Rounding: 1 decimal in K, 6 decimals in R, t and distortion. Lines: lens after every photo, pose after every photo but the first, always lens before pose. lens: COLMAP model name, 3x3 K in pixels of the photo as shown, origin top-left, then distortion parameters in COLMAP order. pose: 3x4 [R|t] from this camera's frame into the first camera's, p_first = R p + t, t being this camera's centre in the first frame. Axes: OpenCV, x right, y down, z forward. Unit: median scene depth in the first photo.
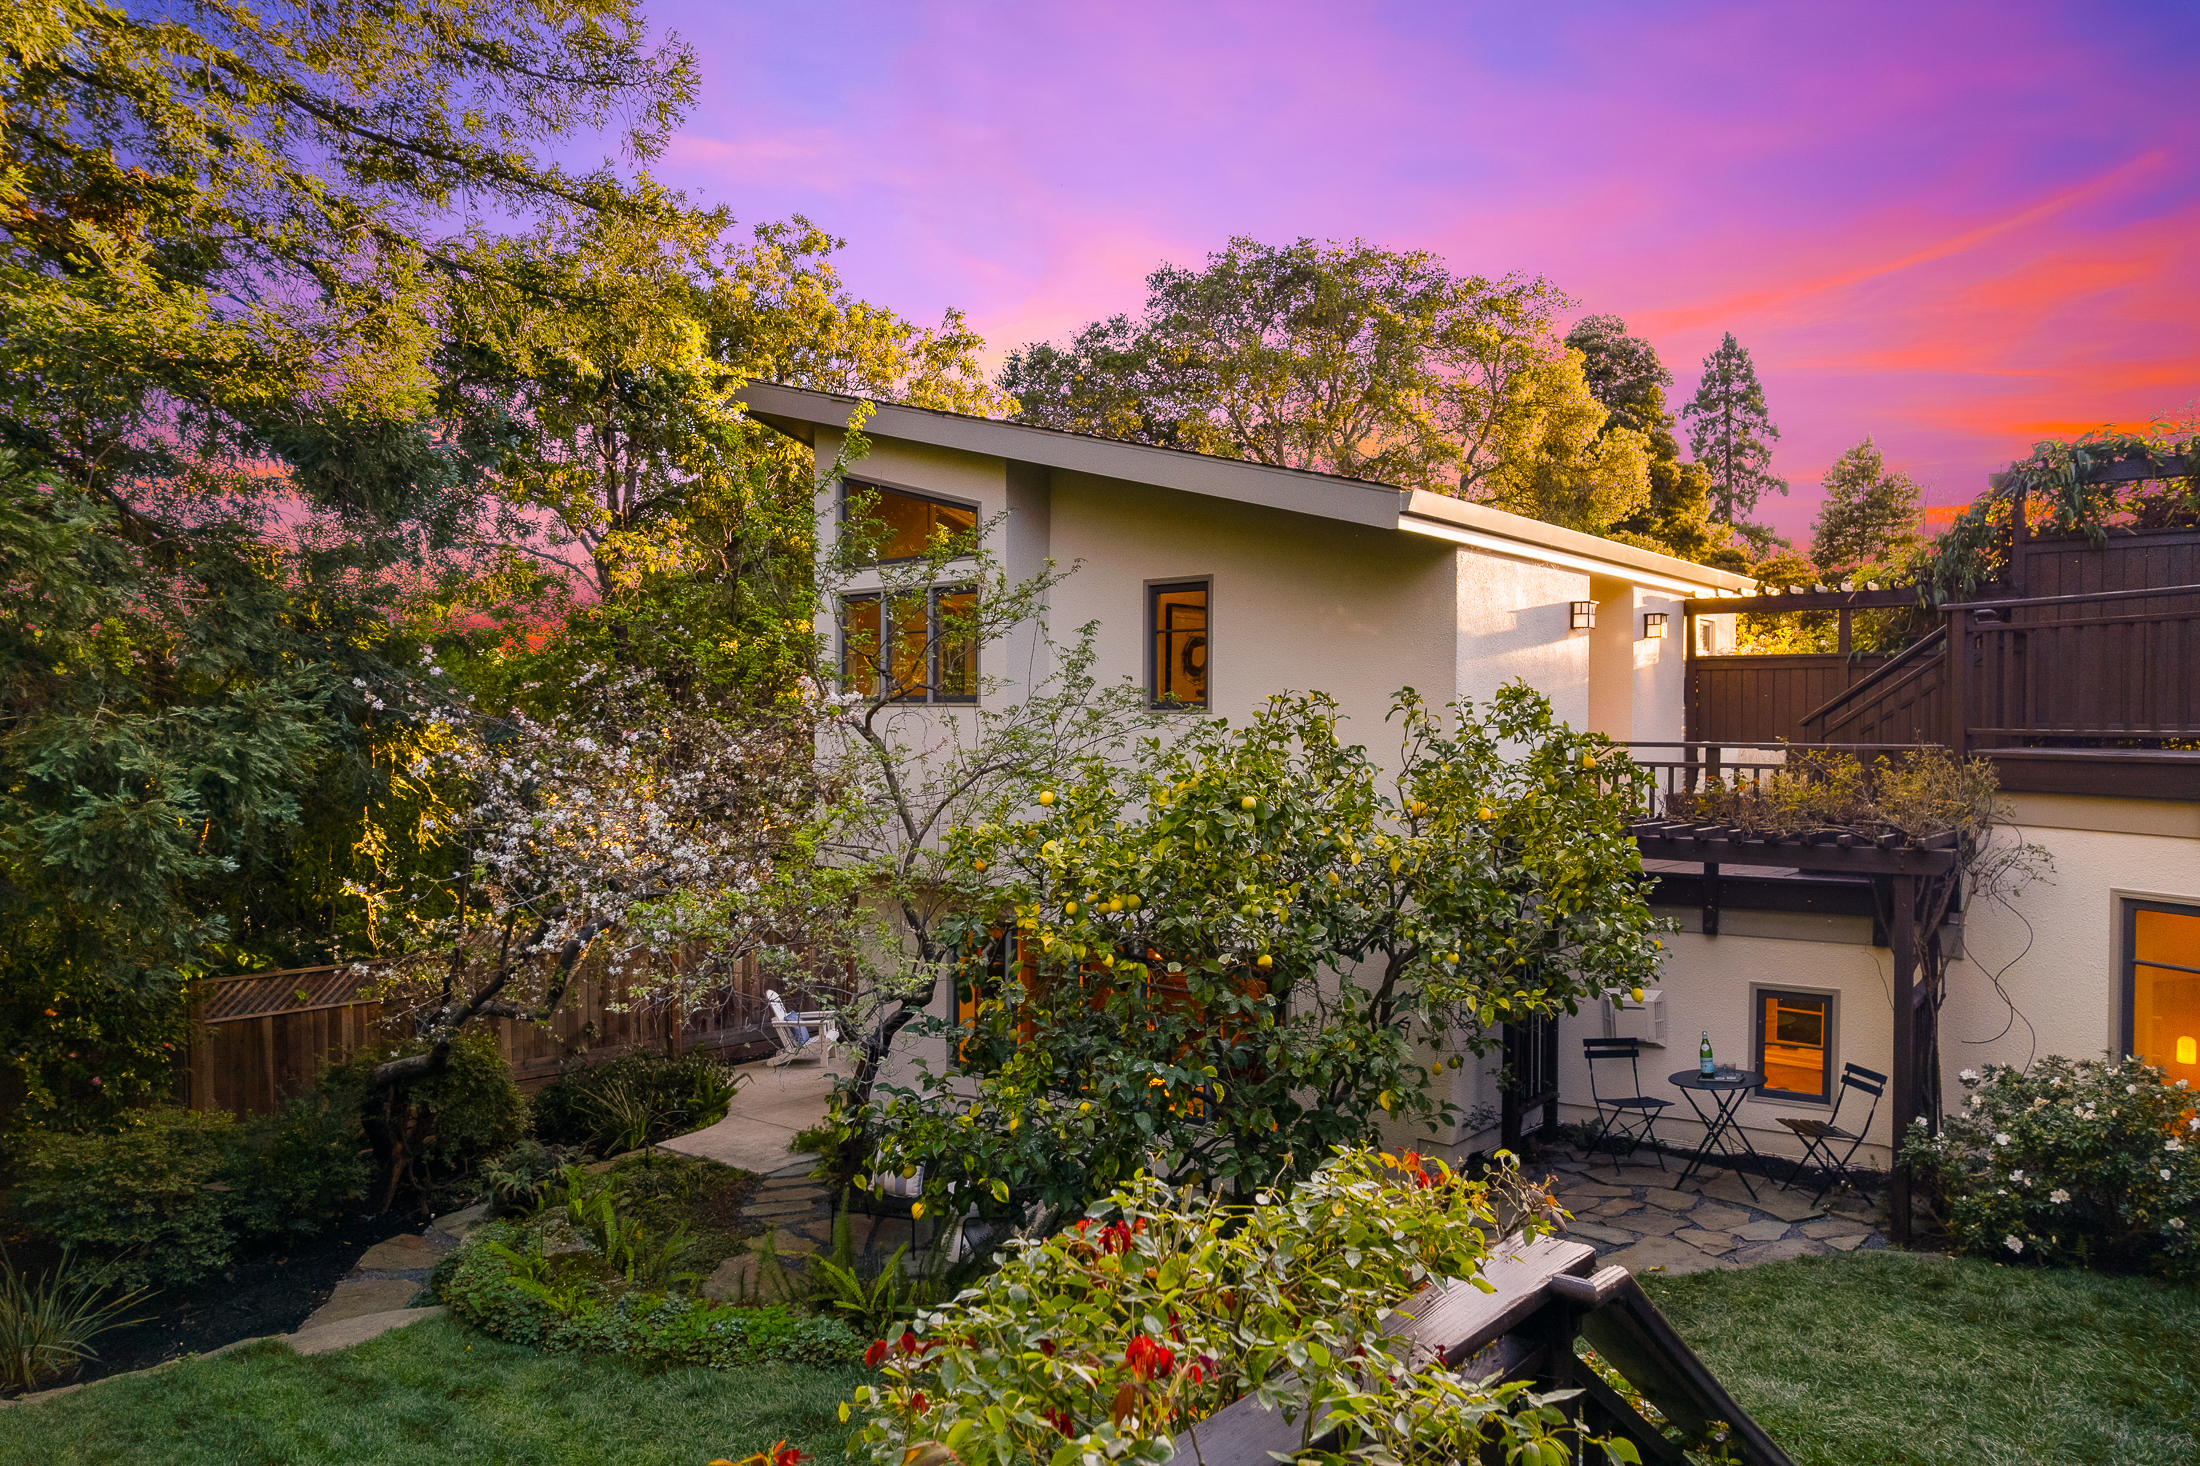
lens RADIAL K [[1427.3, 0, 1100.0], [0, 1427.3, 733.0], [0, 0, 1]] dist [-0.069446, 0.068714]
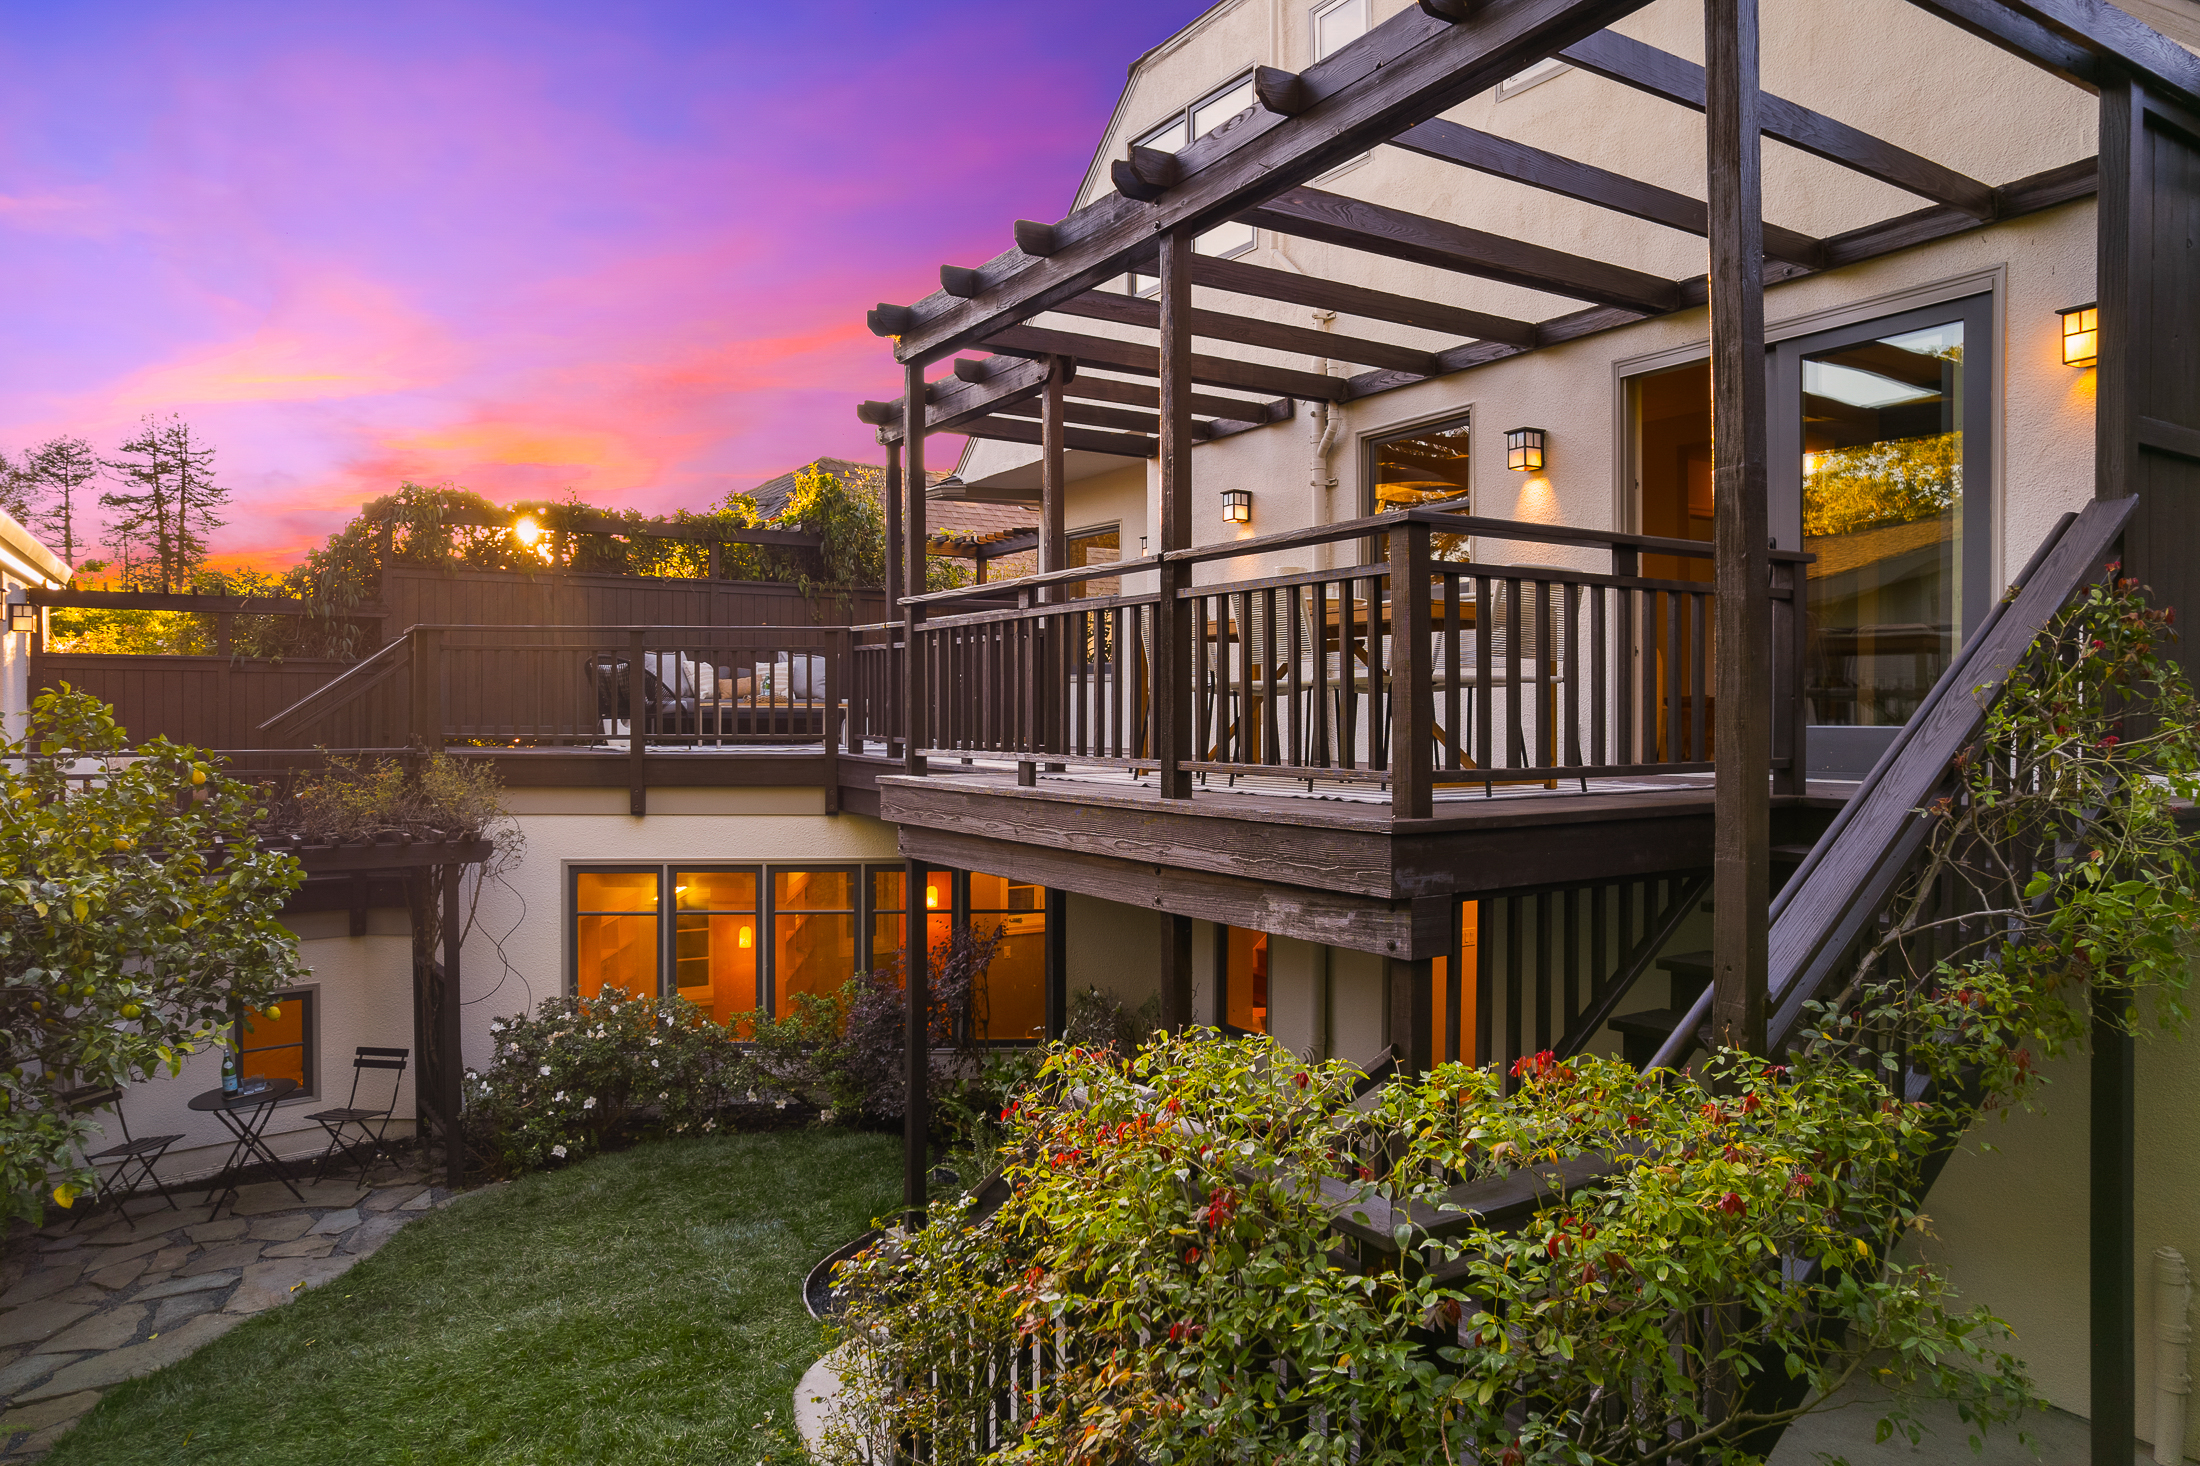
lens RADIAL K [[1427.3, 0, 1100.0], [0, 1427.3, 733.0], [0, 0, 1]] dist [-0.069446, 0.068714]
pose [[0.295814, -0.013477, 0.955151, -0.294712], [0.007608, 0.999902, 0.011752, -0.011918], [-0.955215, 0.003791, 0.295887, 0.133184]]
